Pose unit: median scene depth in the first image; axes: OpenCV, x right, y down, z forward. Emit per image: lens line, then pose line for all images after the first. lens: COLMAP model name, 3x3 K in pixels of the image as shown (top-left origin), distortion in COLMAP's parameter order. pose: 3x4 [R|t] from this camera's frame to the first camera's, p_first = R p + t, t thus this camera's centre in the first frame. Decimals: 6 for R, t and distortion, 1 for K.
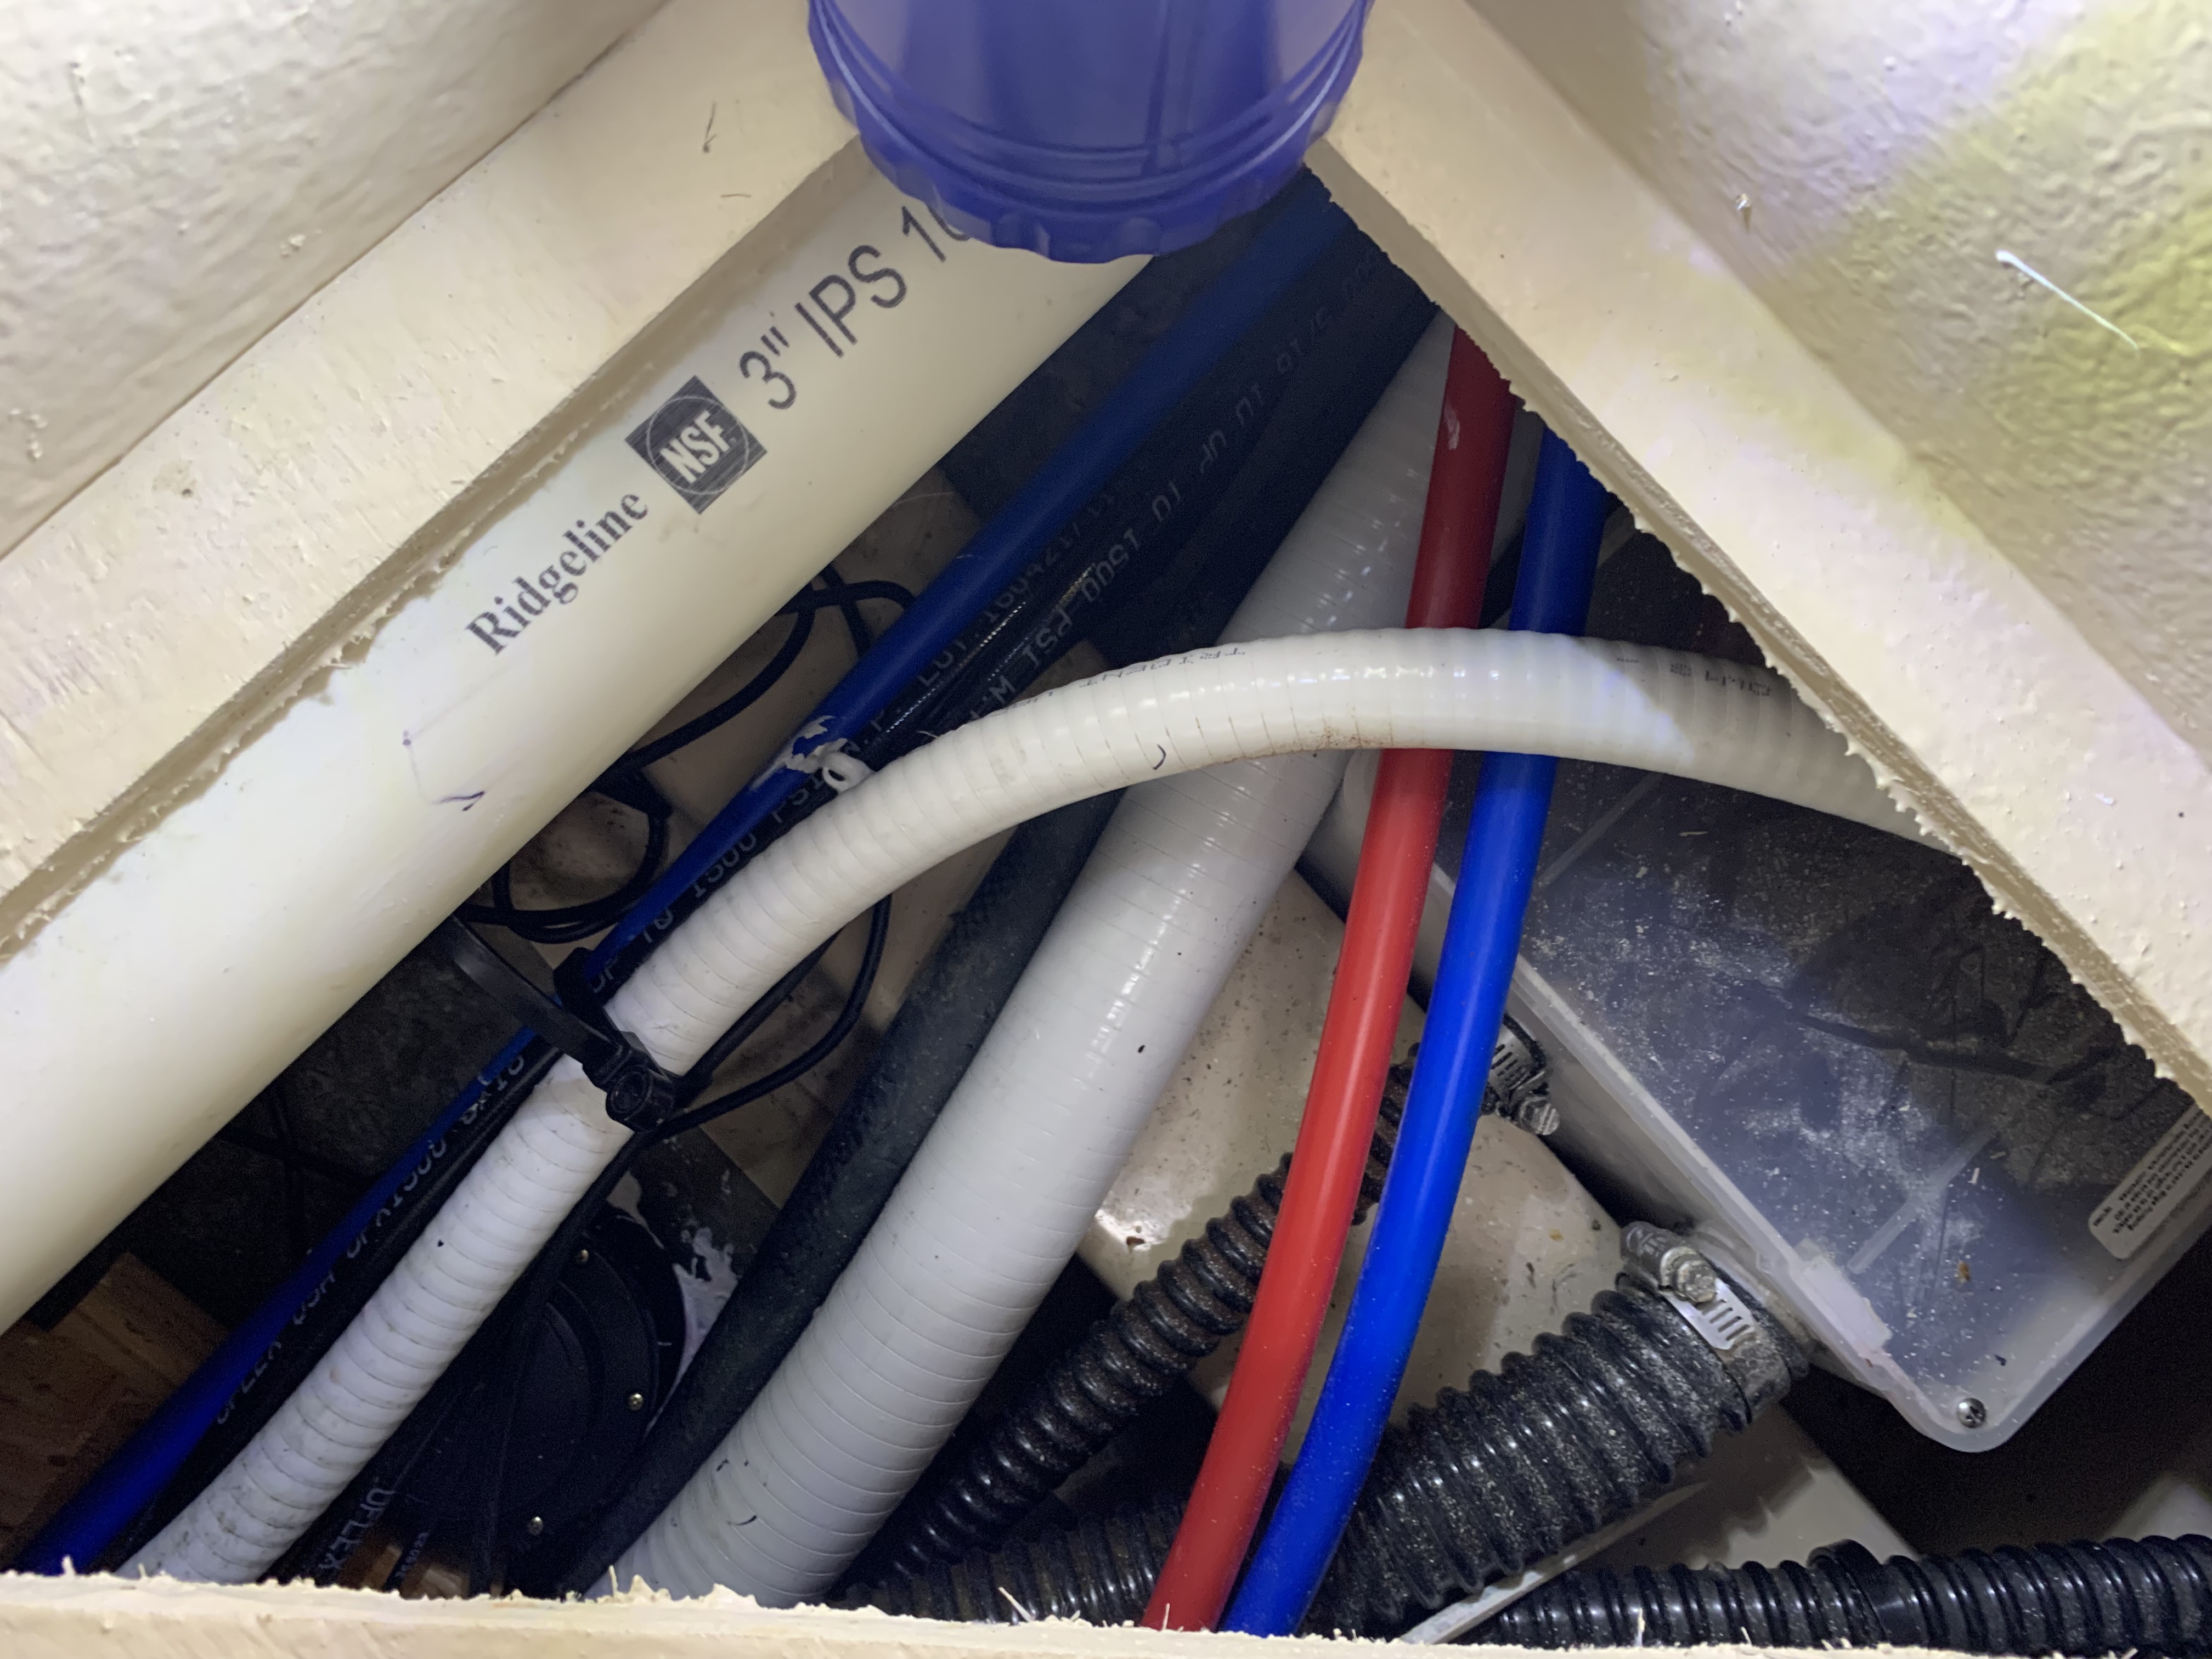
lens RADIAL K [[1745.5, 0, 1106.0], [0, 1745.5, 829.5], [0, 0, 1]] dist [-0.001443, 0.010682]
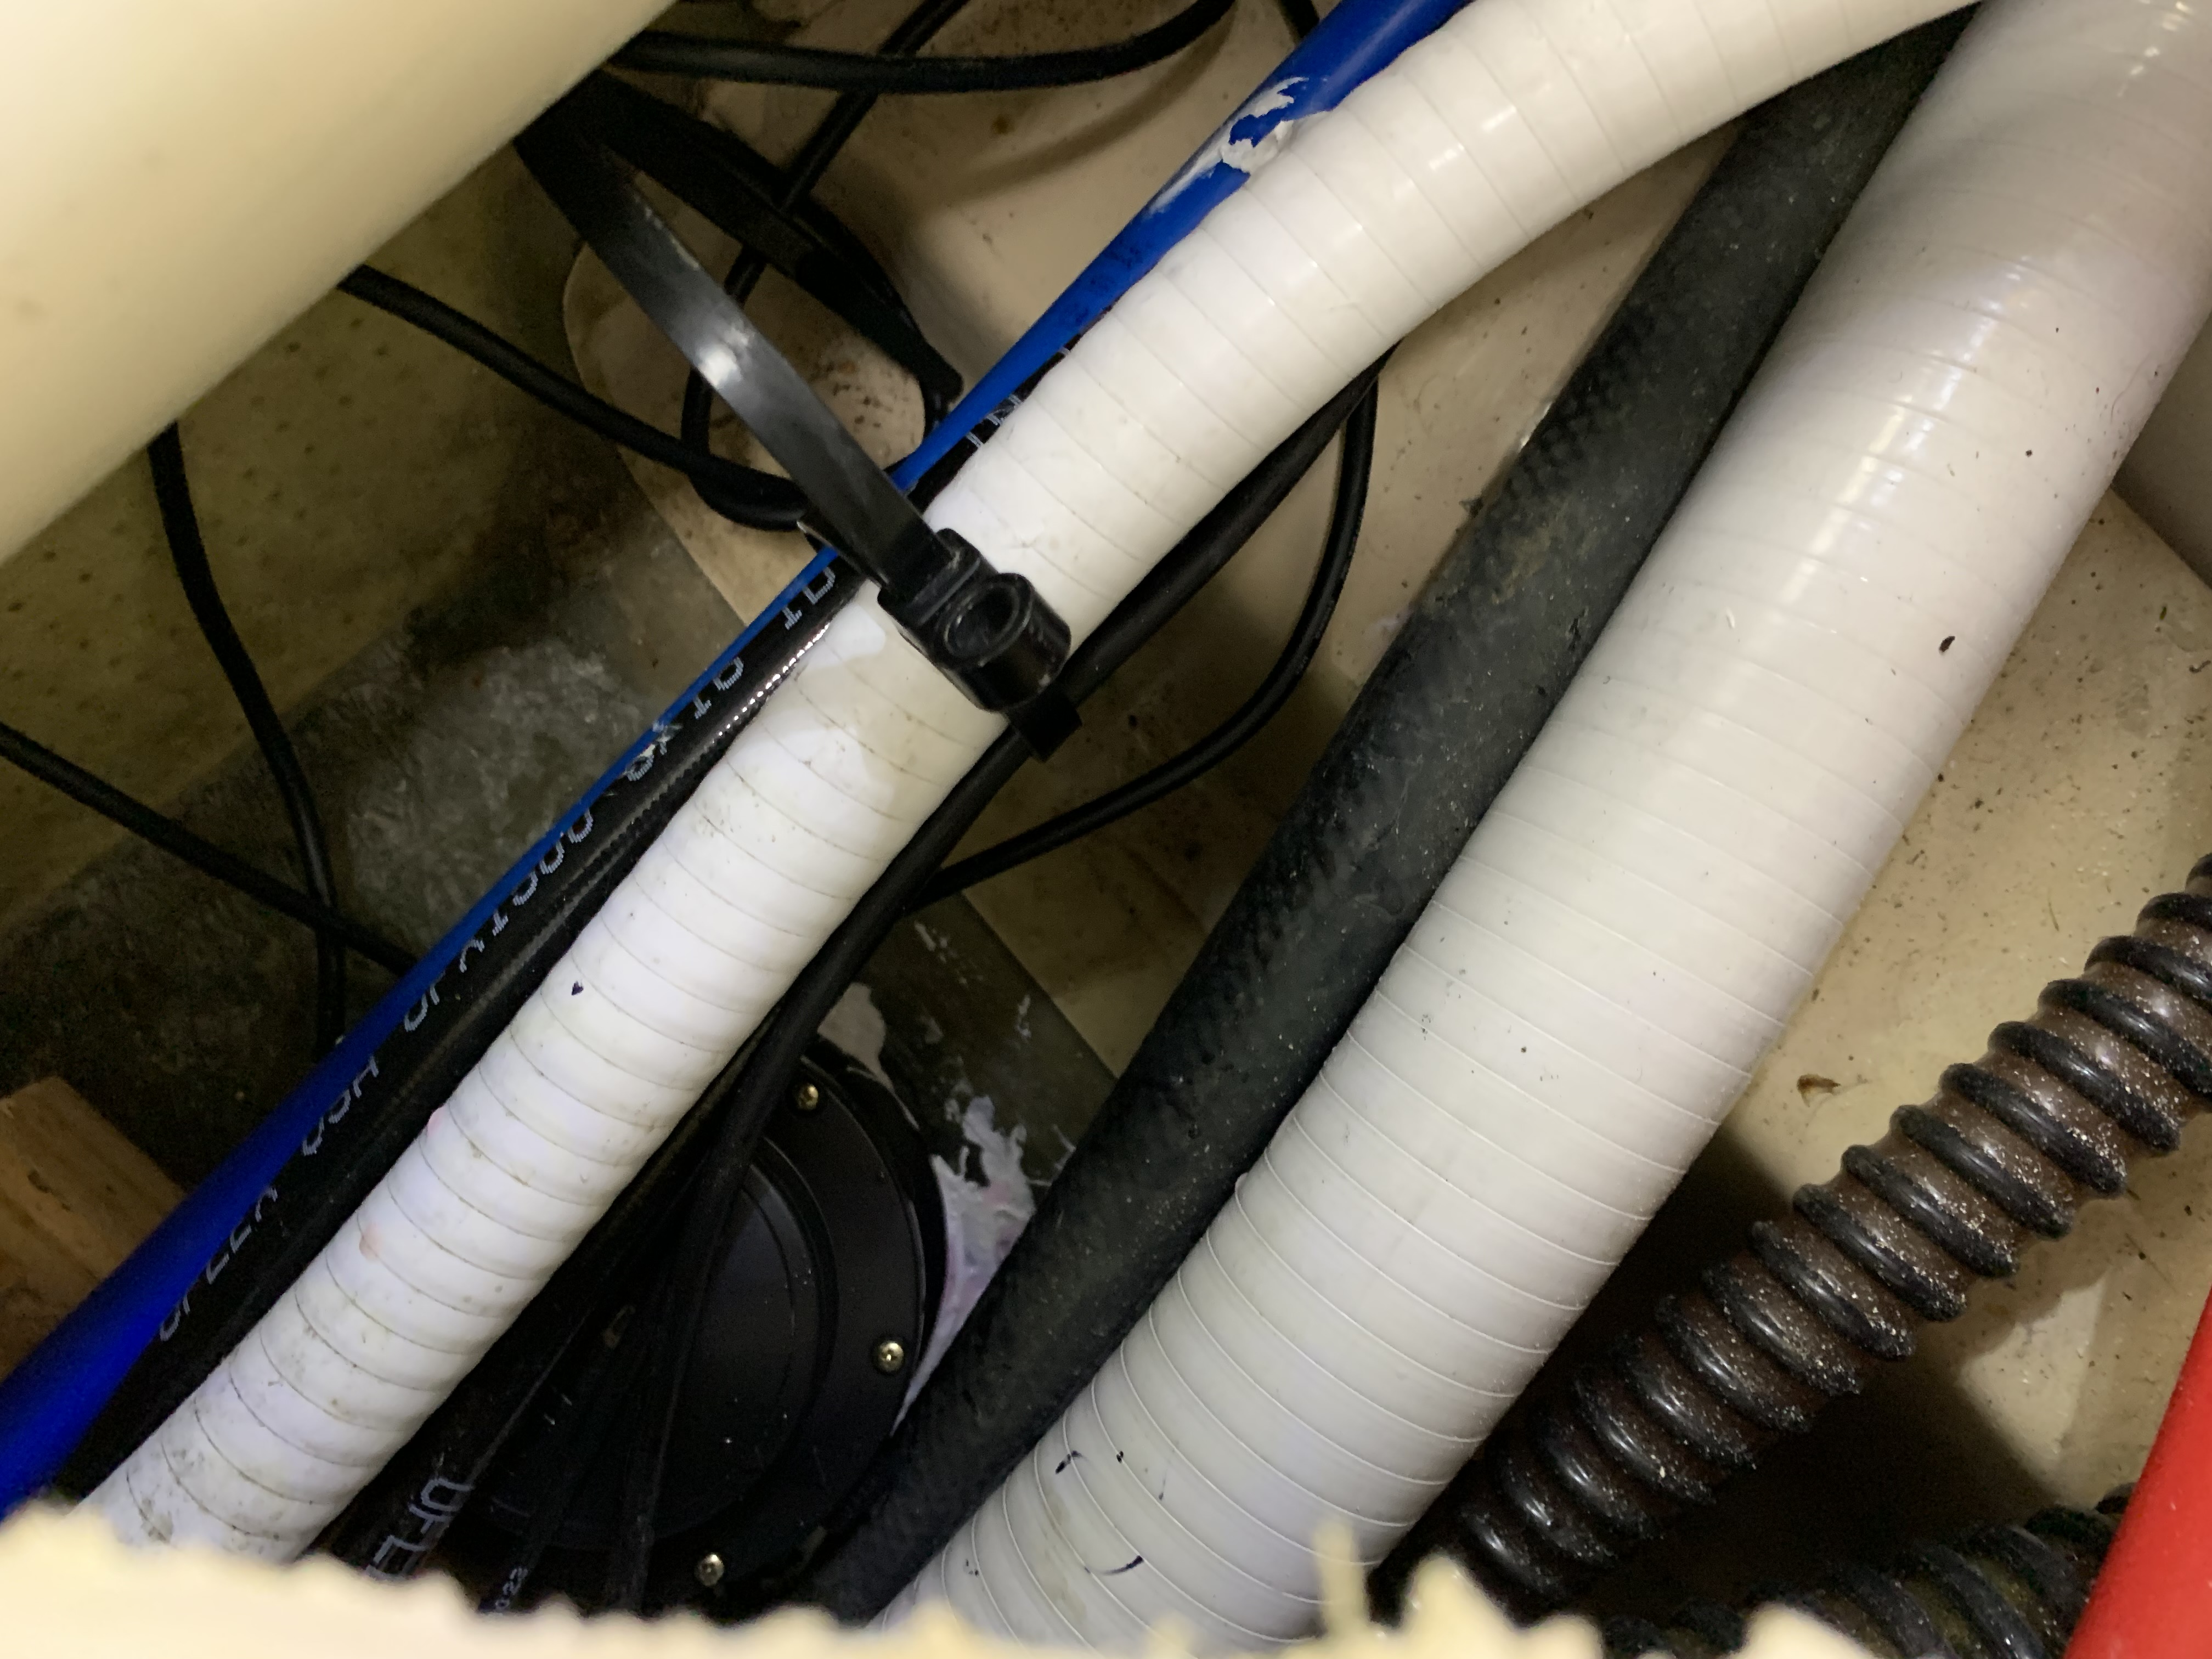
lens RADIAL K [[1761.2, 0, 1106.0], [0, 1761.2, 829.5], [0, 0, 1]] dist [0.028066, -0.041676]
pose [[0.997942, 0.016223, -0.062043, -0.172723], [-0.019944, 0.998009, -0.059833, 0.196961], [0.060949, 0.060948, 0.996278, 0.434007]]
